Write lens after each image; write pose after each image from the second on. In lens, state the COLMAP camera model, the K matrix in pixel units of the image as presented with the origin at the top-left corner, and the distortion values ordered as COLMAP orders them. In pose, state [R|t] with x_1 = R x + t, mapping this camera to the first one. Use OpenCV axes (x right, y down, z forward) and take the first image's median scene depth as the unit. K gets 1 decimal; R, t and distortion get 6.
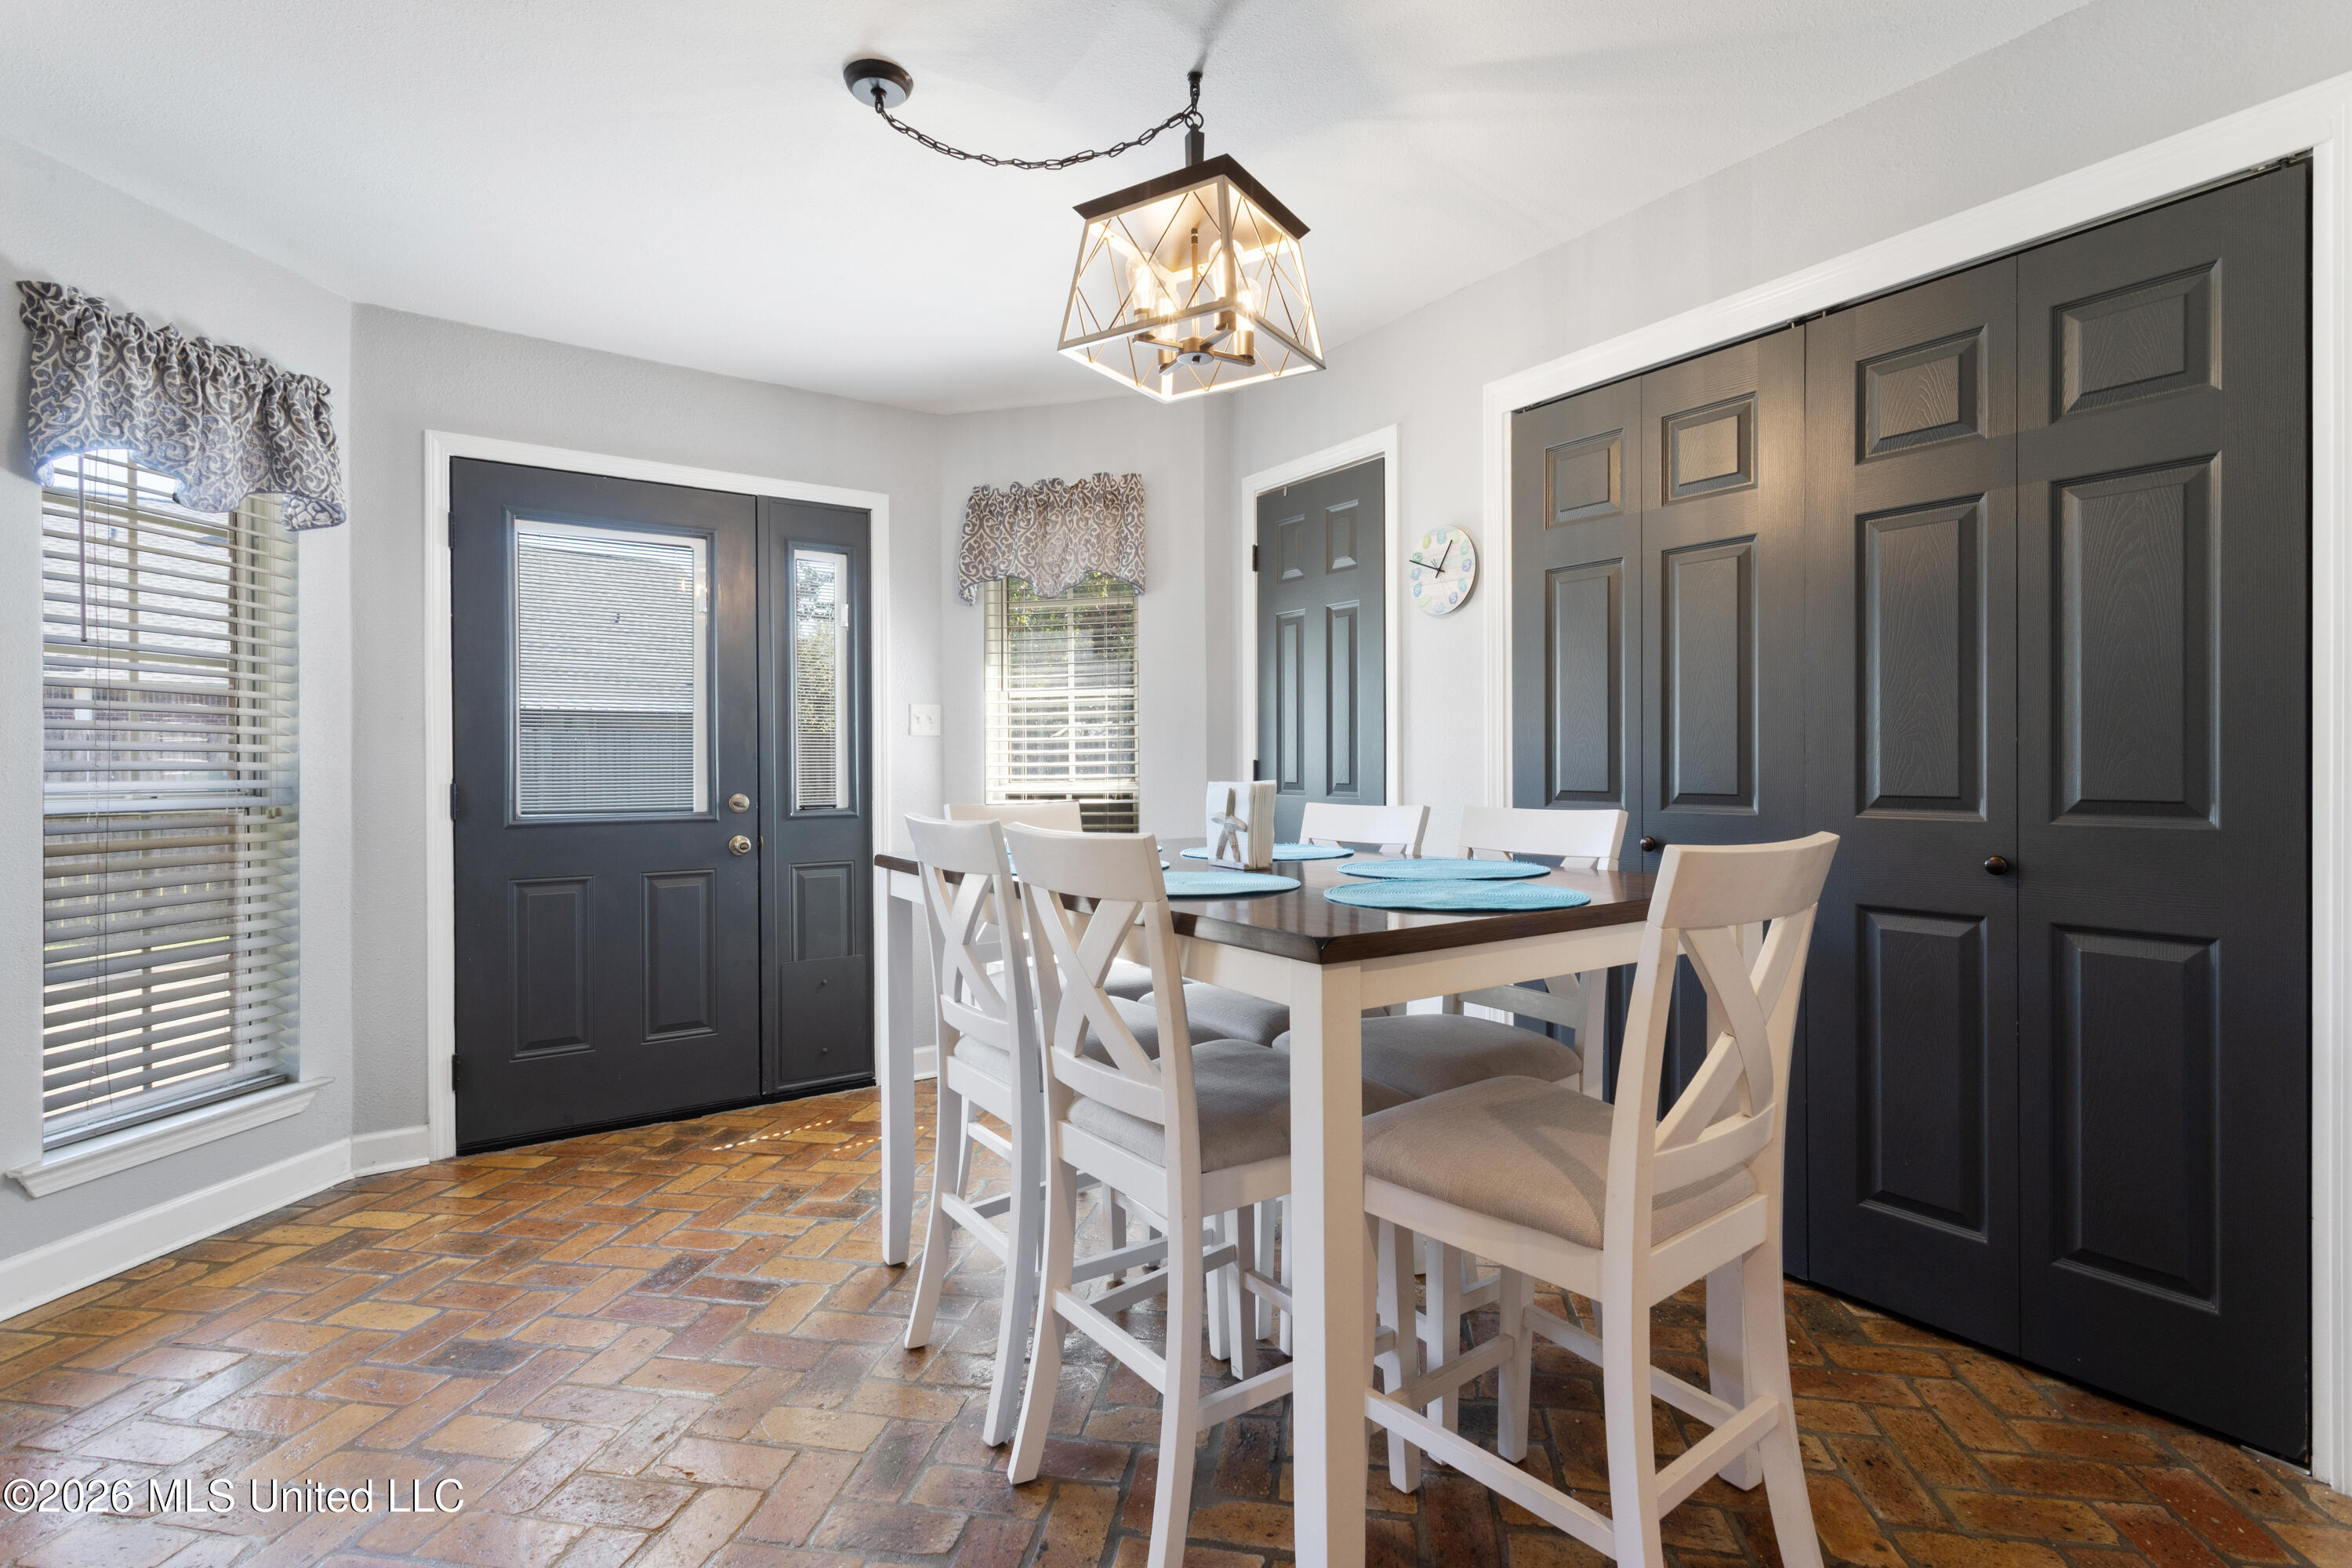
lens RADIAL K [[1113.6, 0, 1157.1], [0, 1113.6, 767.4], [0, 0, 1]] dist [0.000634, 0.001168]
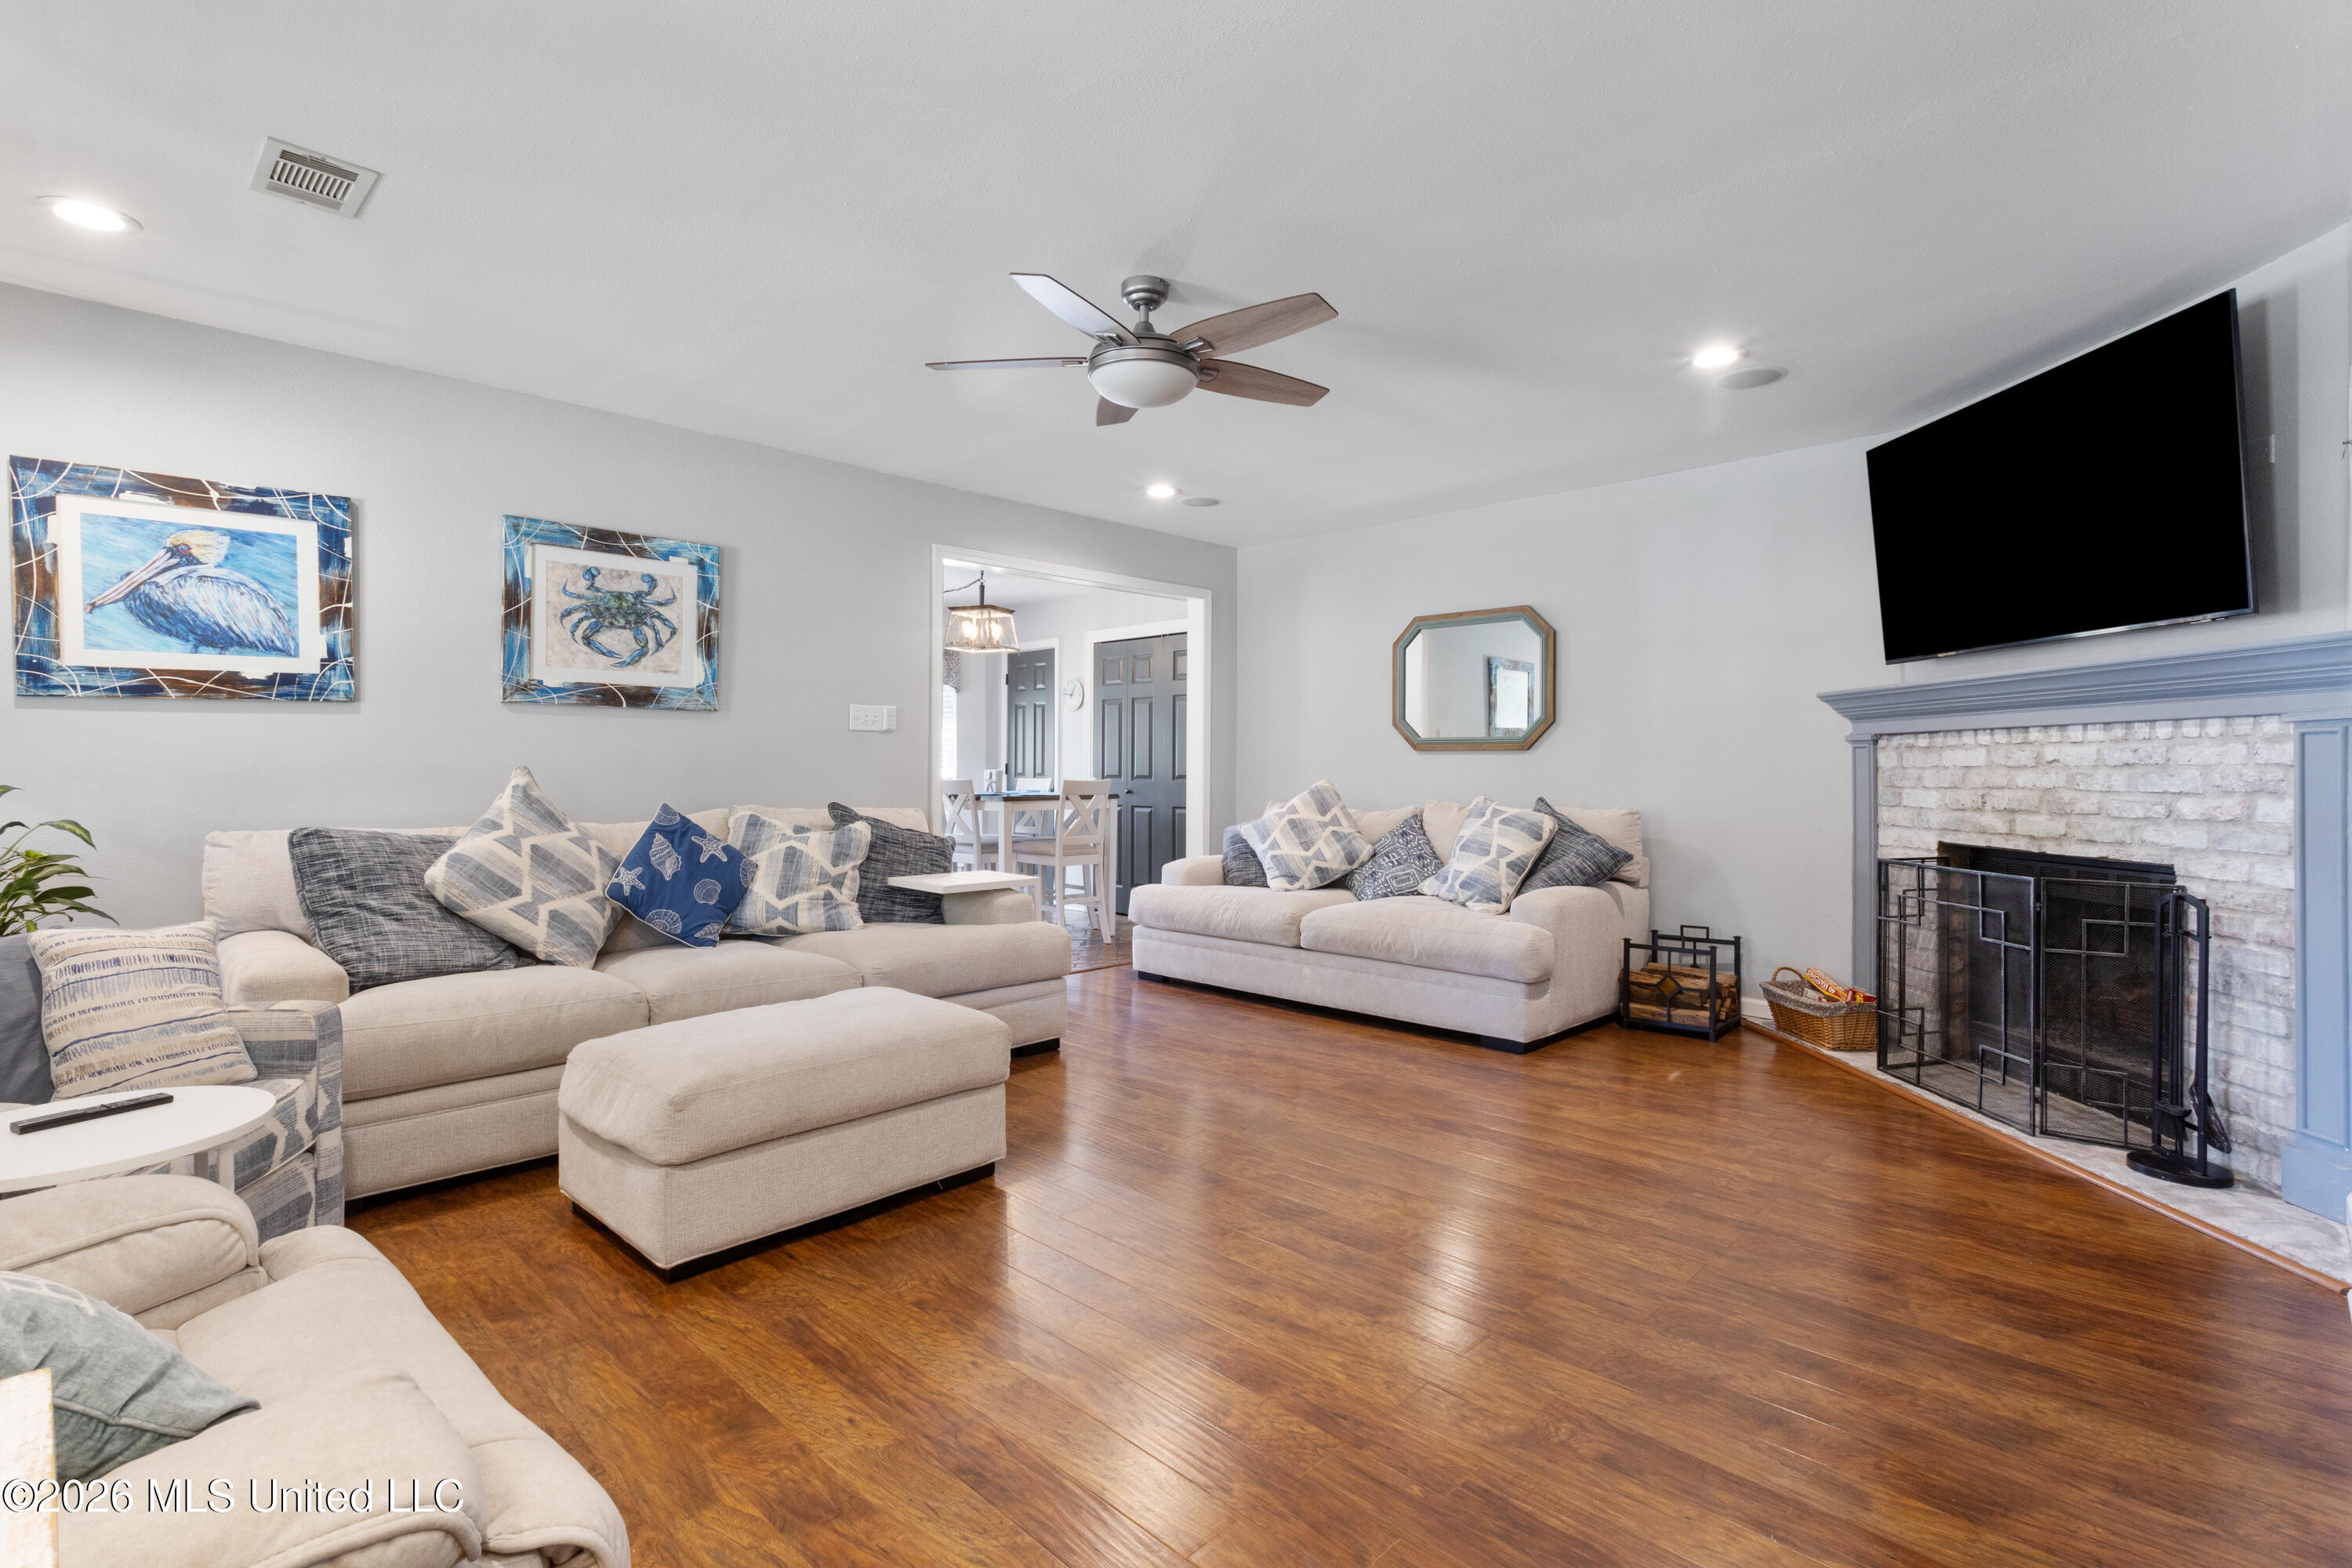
lens RADIAL K [[1113.6, 0, 1157.1], [0, 1113.6, 767.4], [0, 0, 1]] dist [0.000634, 0.001168]
pose [[0.982041, 0.006187, 0.188568, -0.046955], [-0.006147, 0.999981, -0.000796, 0.002582], [-0.188569, -0.000377, 0.982060, -1.463752]]
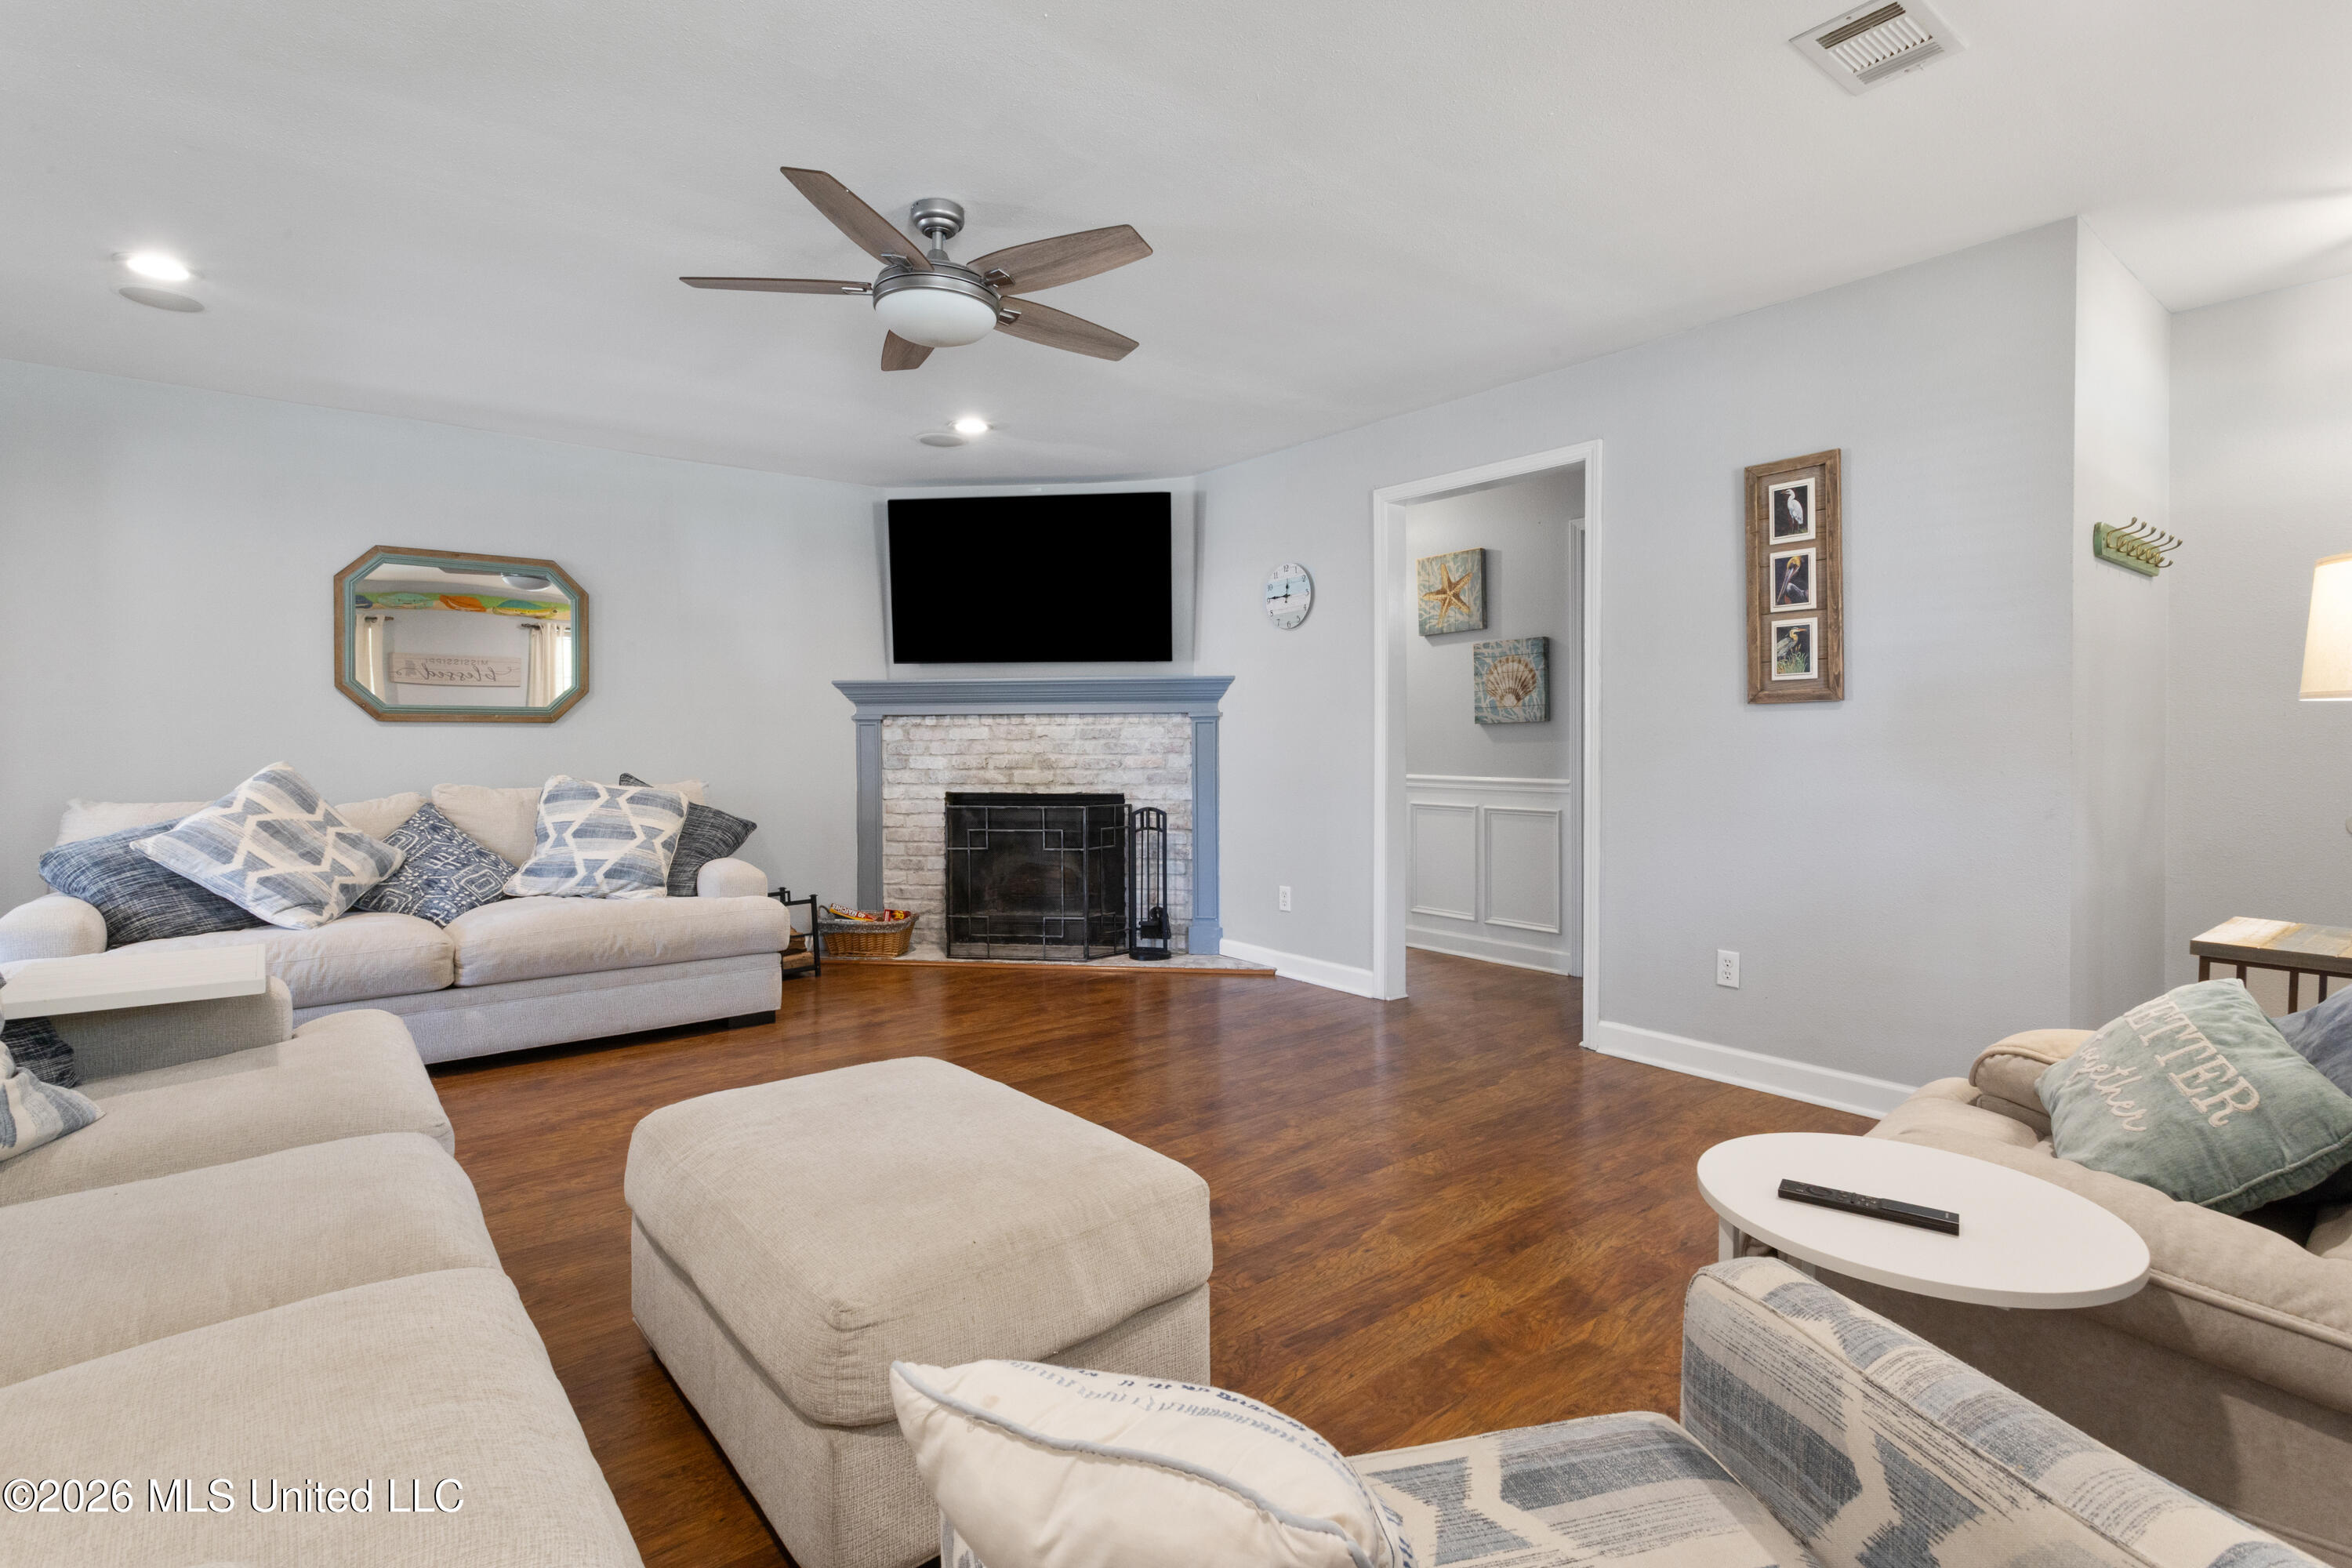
lens RADIAL K [[1125.7, 0, 1185.0], [0, 1125.7, 750.5], [0, 0, 1]] dist [-0.001252, 0.000269]
pose [[-0.082360, -0.006883, 0.996579, -0.674296], [0.003492, 0.999968, 0.007195, 0.001648], [-0.996596, 0.004073, -0.082334, -0.743930]]
